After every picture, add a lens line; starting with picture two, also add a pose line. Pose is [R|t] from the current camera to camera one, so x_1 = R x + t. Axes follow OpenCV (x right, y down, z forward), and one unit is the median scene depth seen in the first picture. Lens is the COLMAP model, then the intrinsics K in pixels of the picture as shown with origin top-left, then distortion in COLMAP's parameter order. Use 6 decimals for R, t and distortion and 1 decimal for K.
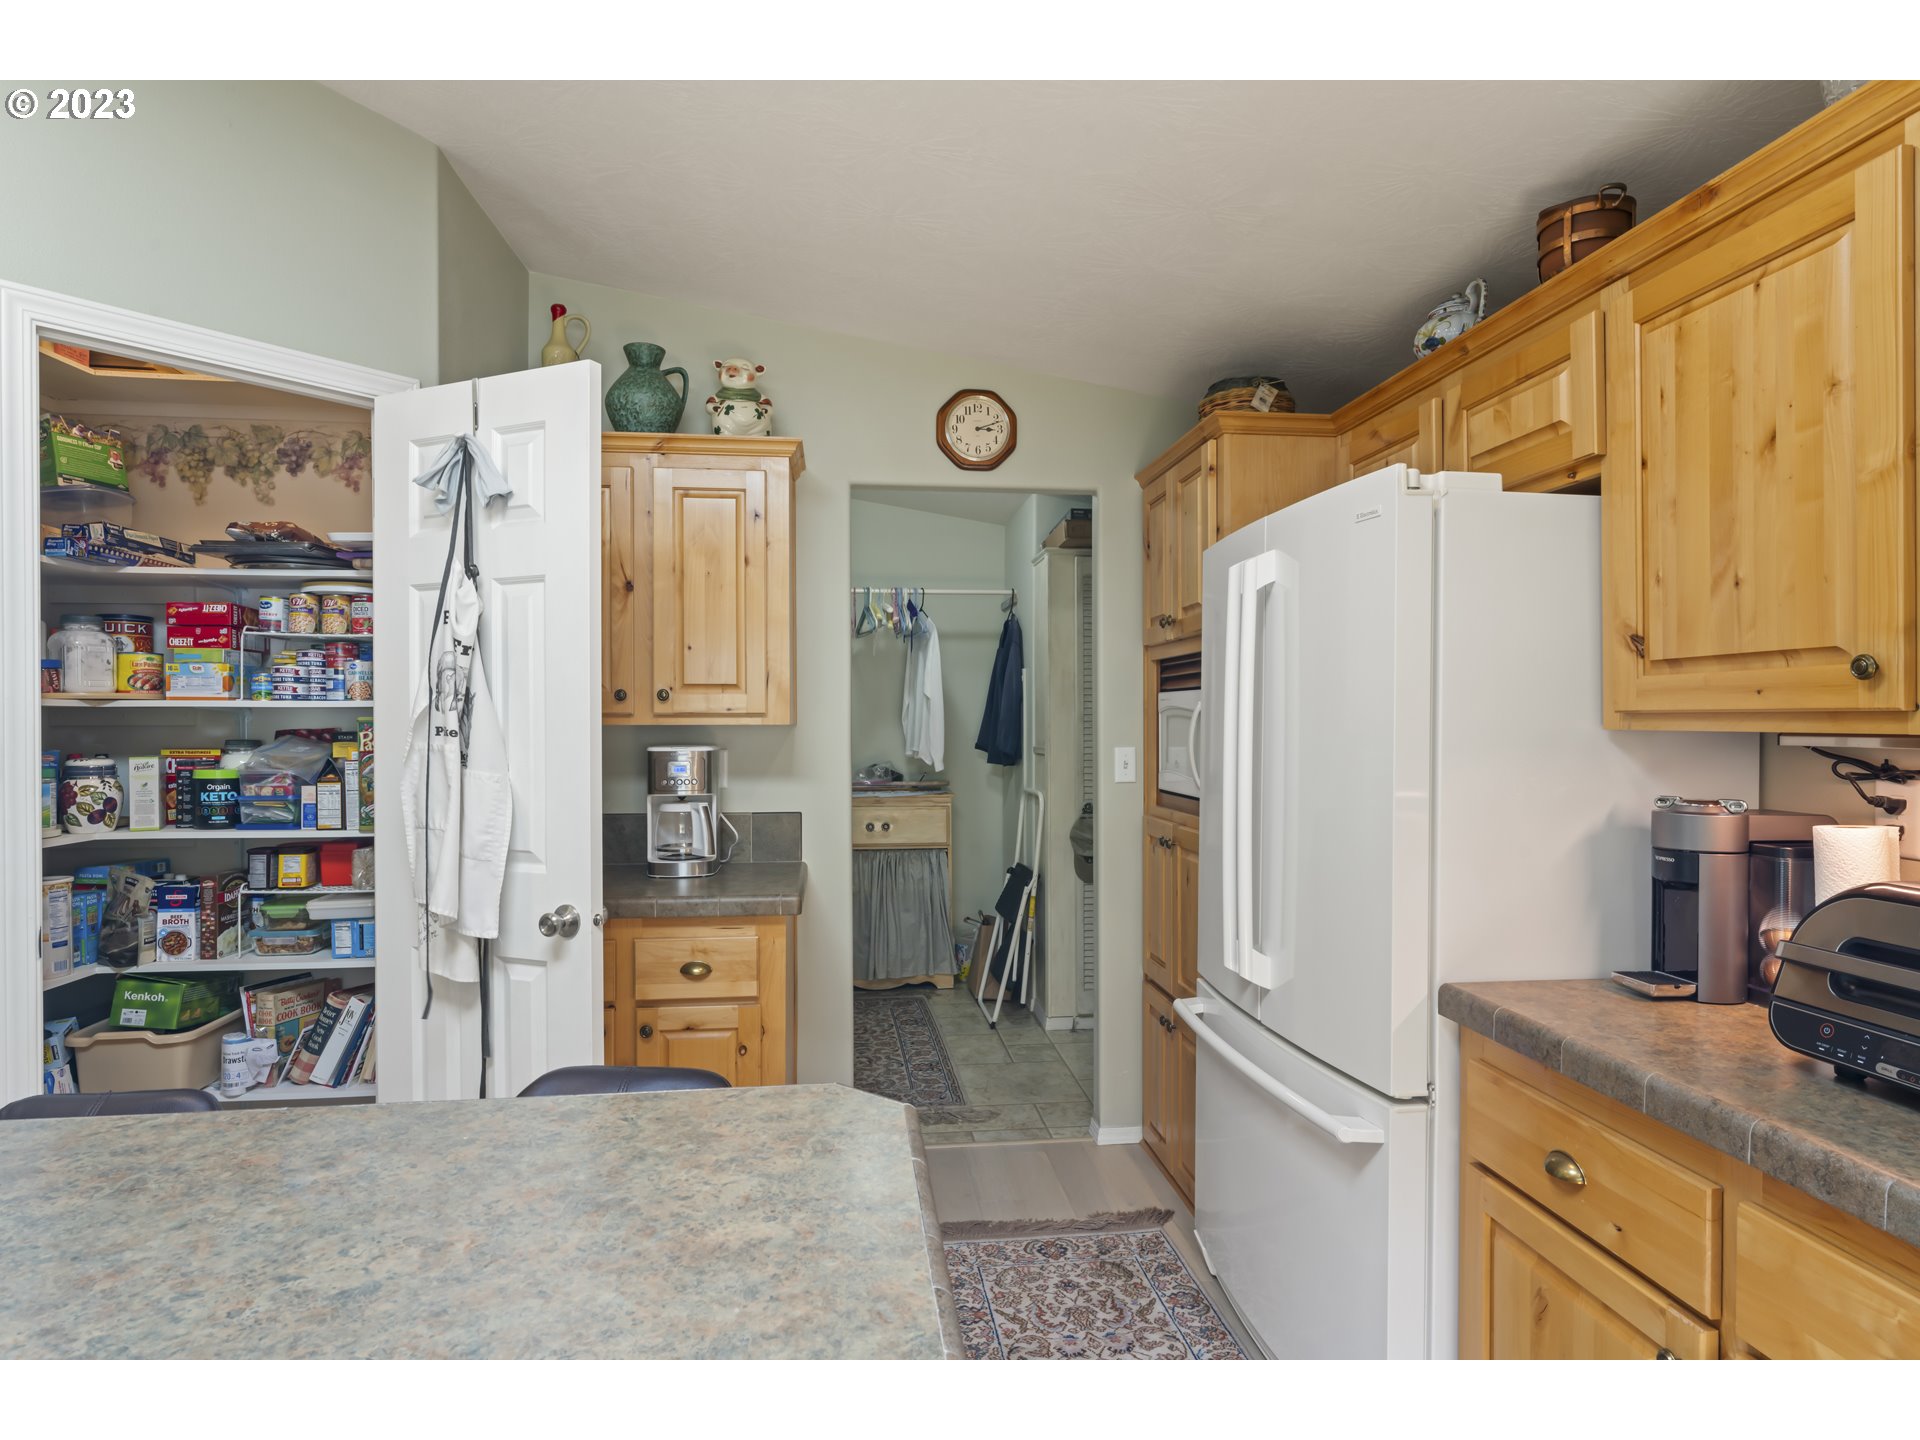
lens RADIAL K [[1073.2, 0, 962.2], [0, 1073.2, 725.9], [0, 0, 1]] dist [0.000670, 0.000227]
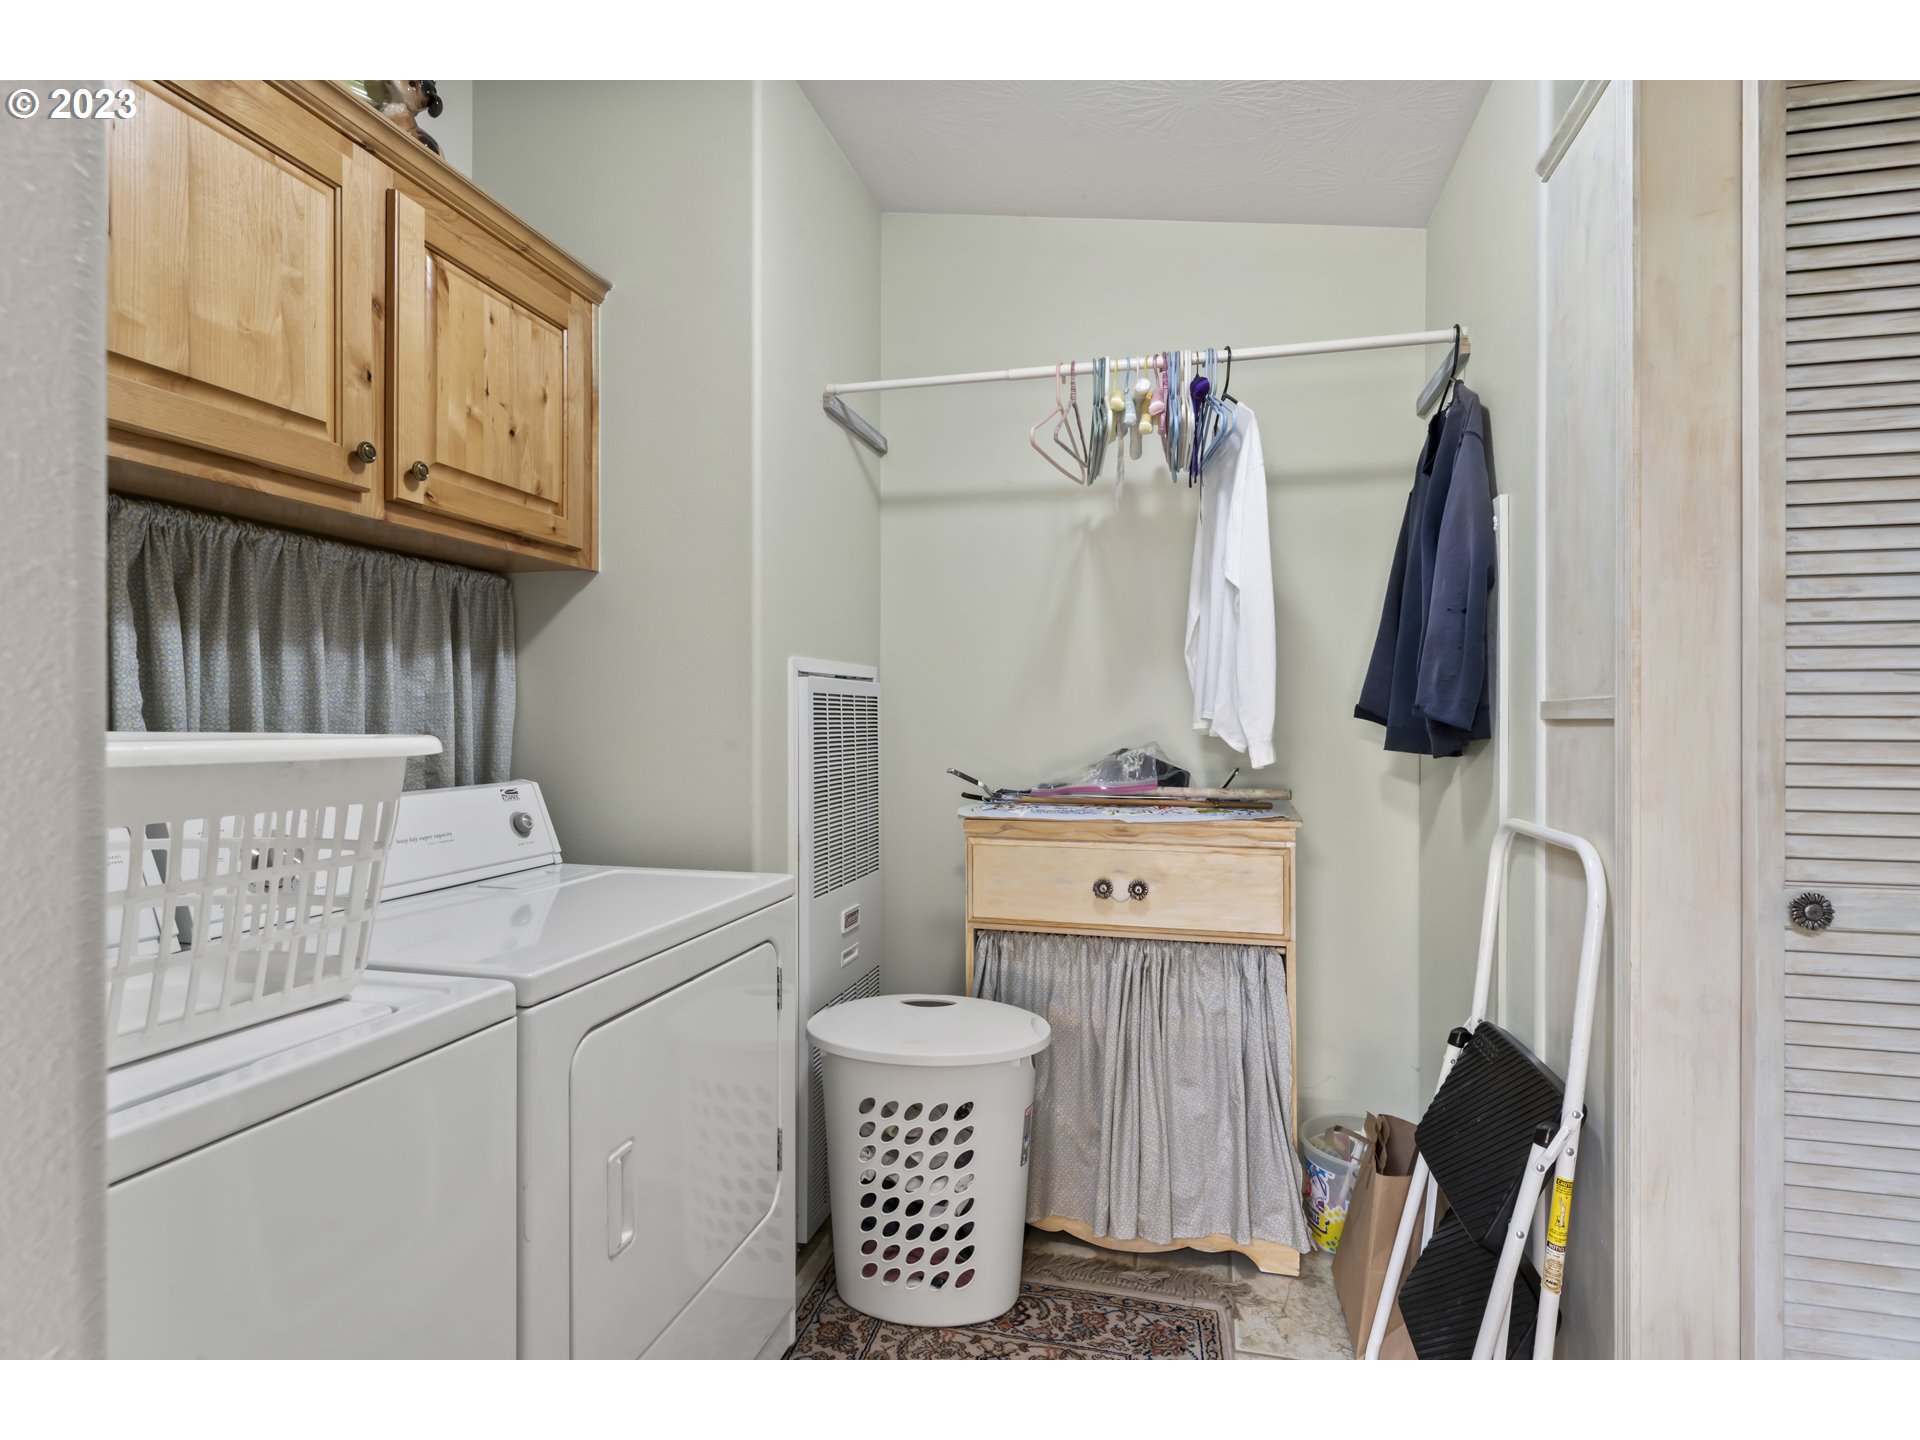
lens RADIAL K [[967.0, 0, 960.0], [0, 967.0, 720.0], [0, 0, 1]] dist [0.000368, 0.000018]
pose [[0.934533, 0.003838, -0.355856, 0.001899], [-0.003184, 0.999992, 0.002423, 0.022936], [0.355863, -0.001131, 0.934538, 0.595657]]
